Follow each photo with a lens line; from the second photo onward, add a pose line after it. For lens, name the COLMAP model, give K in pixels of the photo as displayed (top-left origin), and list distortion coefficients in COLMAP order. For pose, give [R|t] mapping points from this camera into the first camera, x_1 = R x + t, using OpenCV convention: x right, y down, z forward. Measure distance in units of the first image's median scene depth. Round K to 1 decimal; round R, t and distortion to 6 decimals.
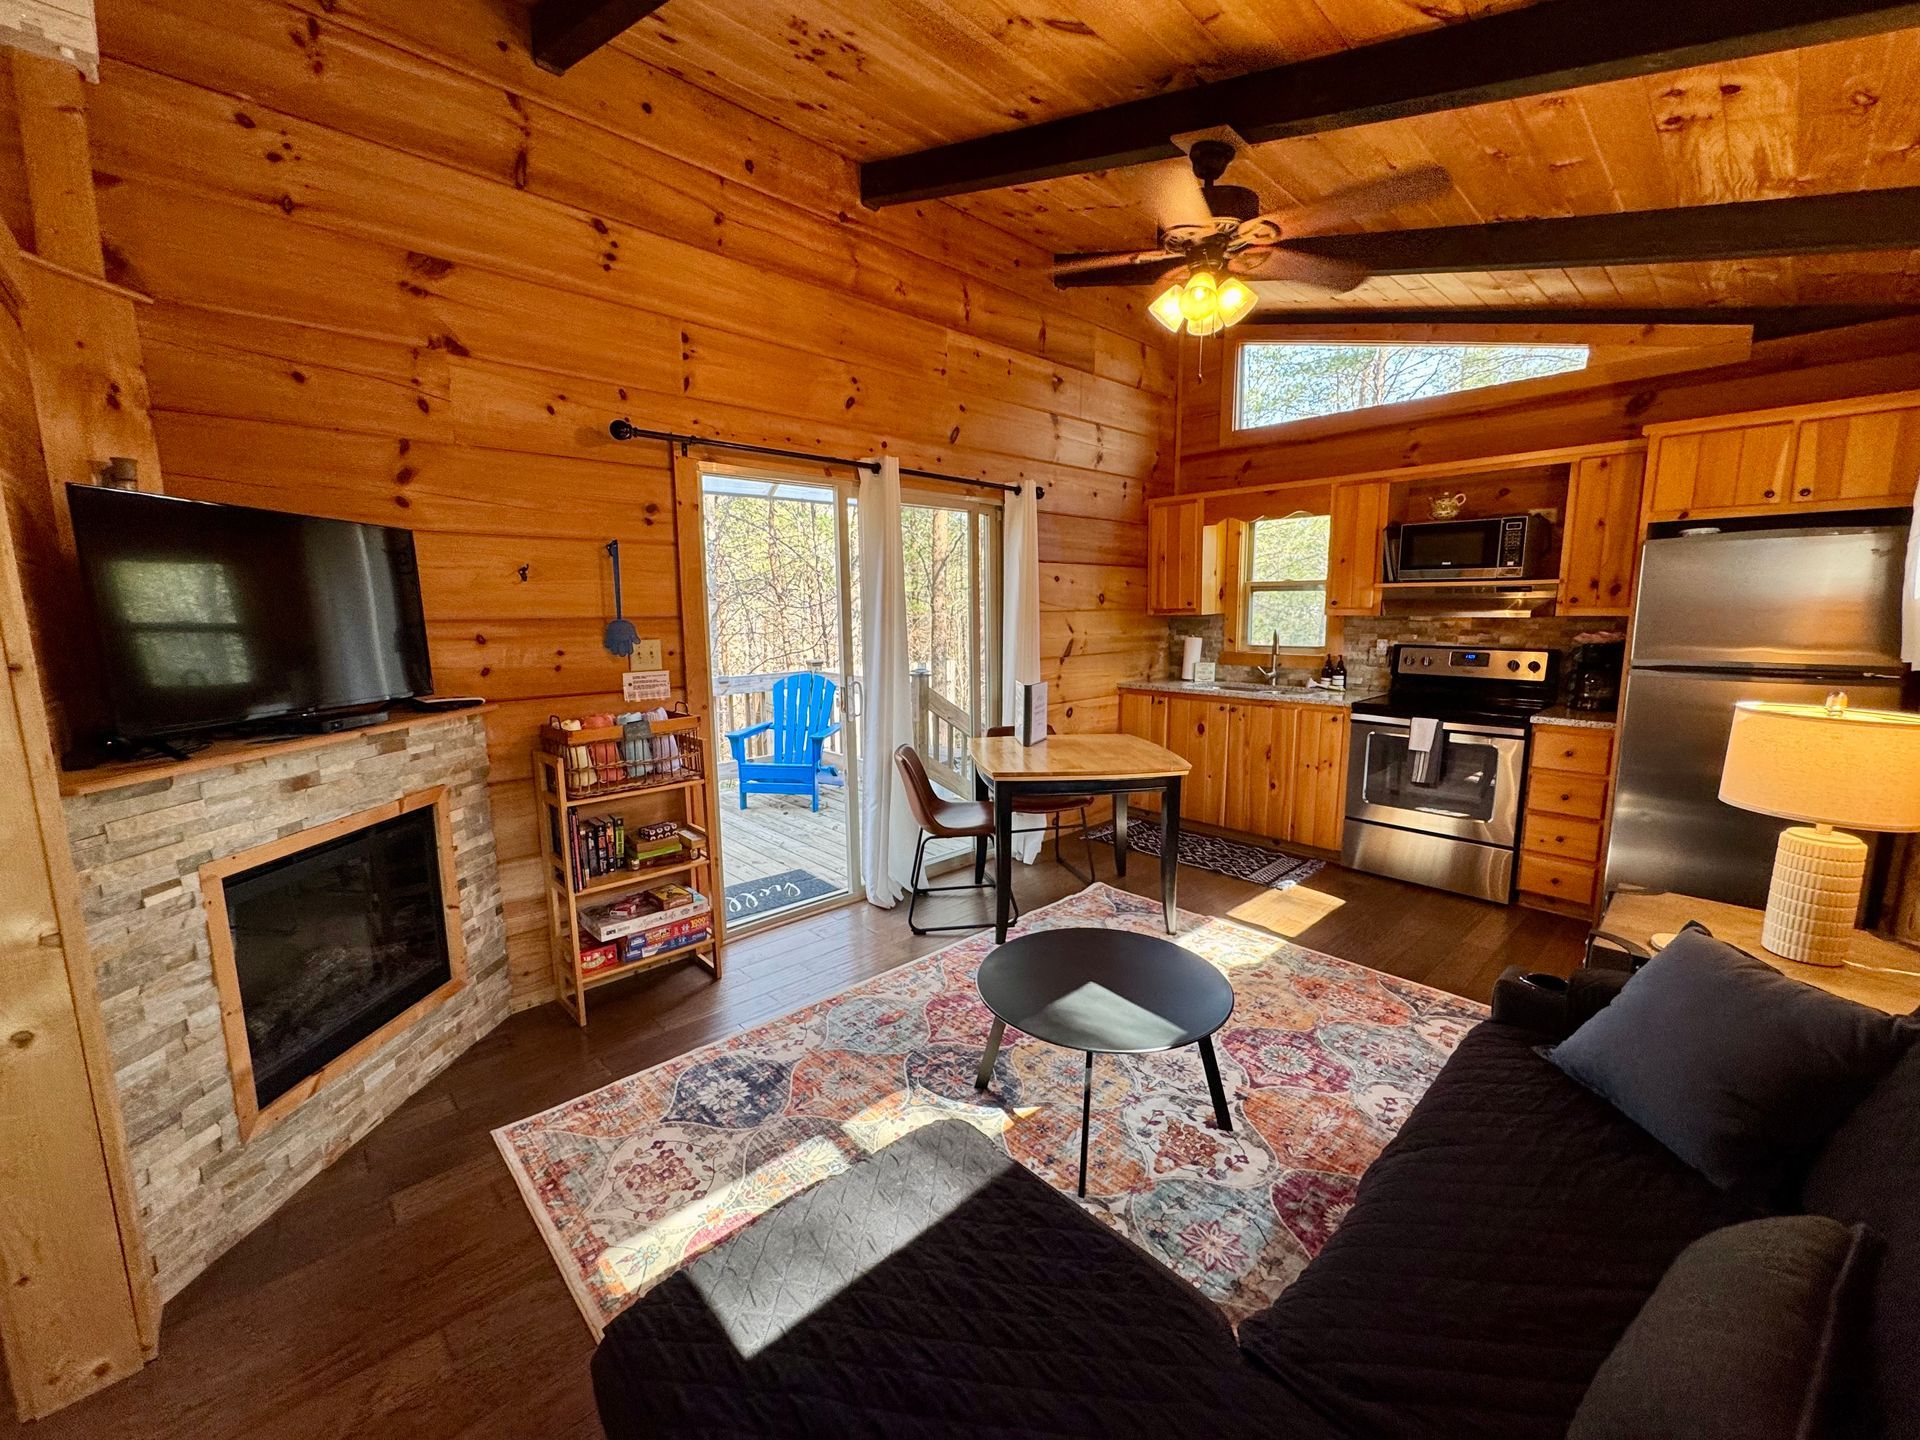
lens RADIAL K [[767.3, 0, 958.3], [0, 767.3, 720.2], [0, 0, 1]] dist [-0.002974, -0.000044]
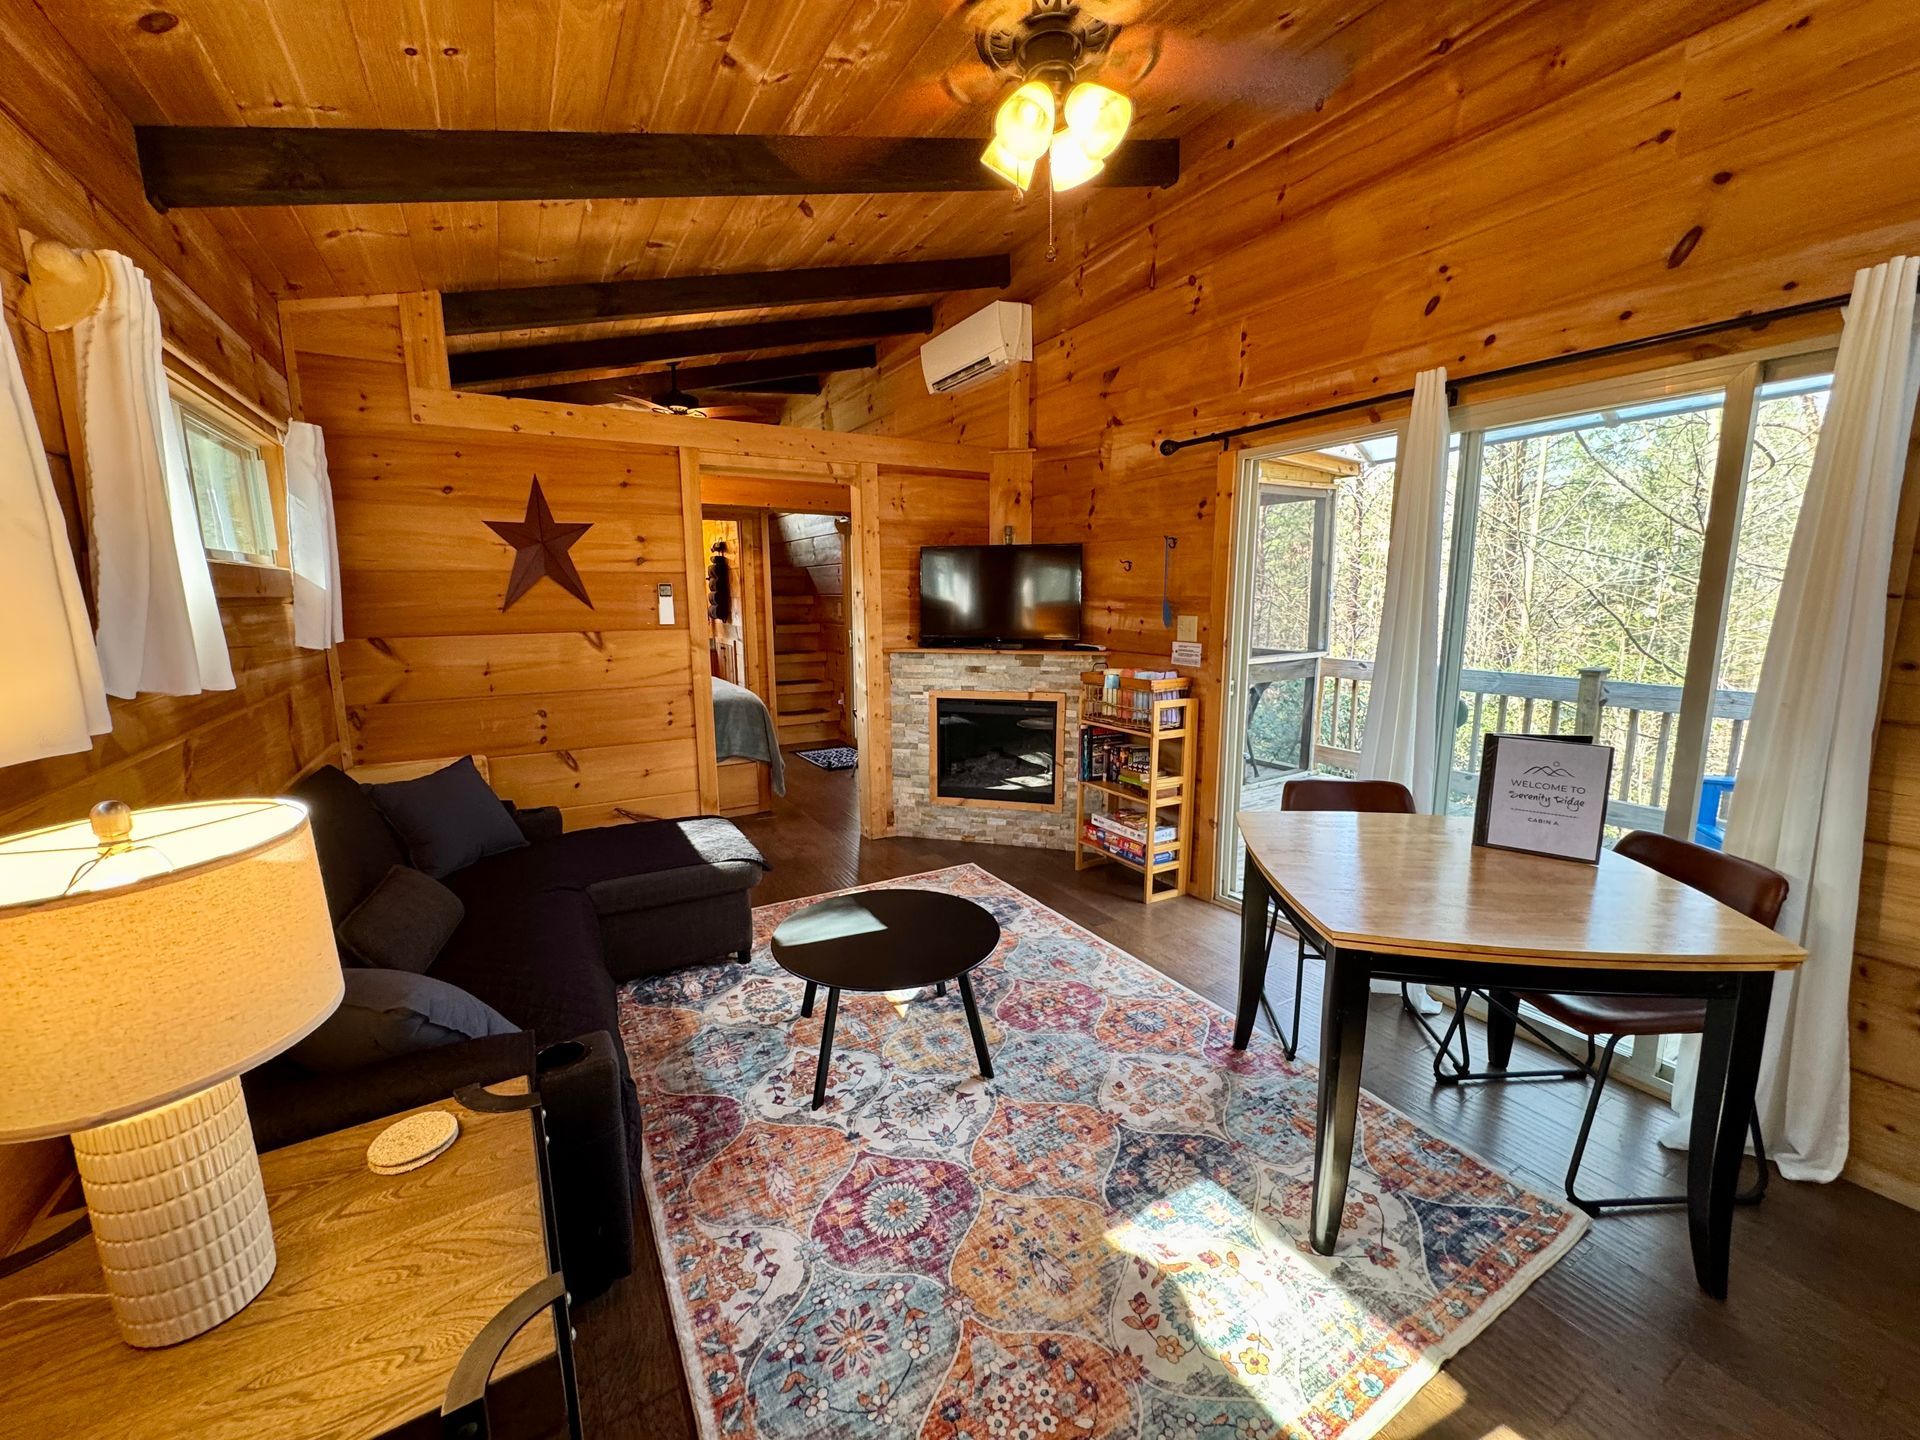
lens RADIAL K [[767.3, 0, 958.3], [0, 767.3, 720.2], [0, 0, 1]] dist [-0.002974, -0.000044]
pose [[-0.225136, 0.170797, -0.959240, 0.575063], [-0.131702, 0.970145, 0.203649, -0.096845], [0.965385, 0.172183, -0.195921, 0.618232]]
